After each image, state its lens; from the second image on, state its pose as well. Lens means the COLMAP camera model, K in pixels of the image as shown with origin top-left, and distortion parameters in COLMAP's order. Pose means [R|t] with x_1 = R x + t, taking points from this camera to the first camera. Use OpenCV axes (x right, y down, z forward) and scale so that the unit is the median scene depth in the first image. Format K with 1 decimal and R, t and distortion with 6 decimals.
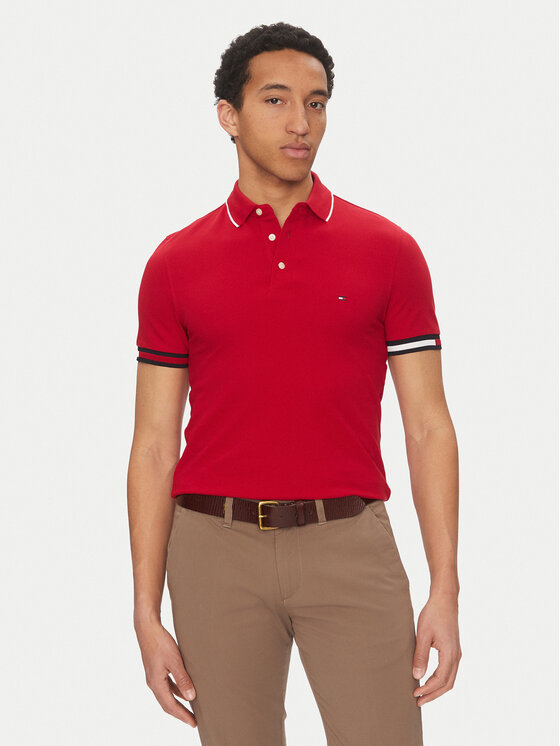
lens RADIAL K [[939.3, 0, 280.0], [0, 939.3, 368.8], [0, 0, 1]] dist [-0.061726, 0.000000]
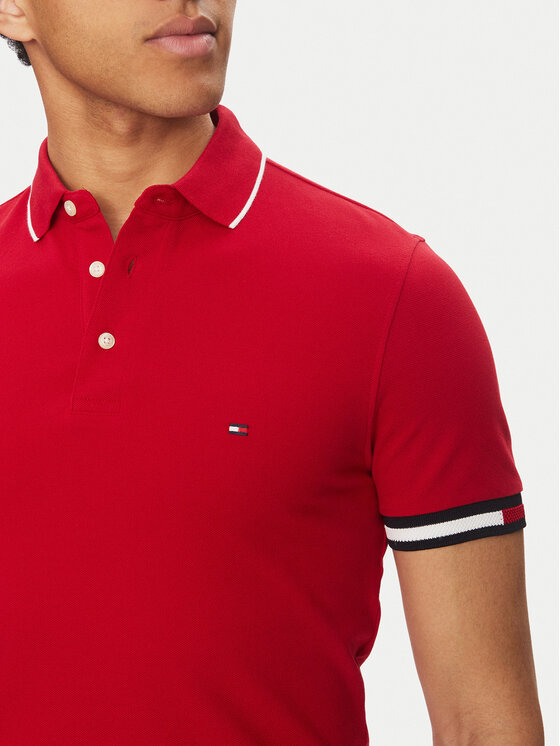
lens RADIAL K [[1194.7, 0, 278.8], [0, 1194.7, 370.2], [0, 0, 1]] dist [-0.138769, 0.000000]
pose [[0.983656, 0.017590, -0.179194, 0.163486], [-0.011937, 0.999398, 0.032576, -0.110249], [0.179659, -0.029904, 0.983274, 0.475635]]
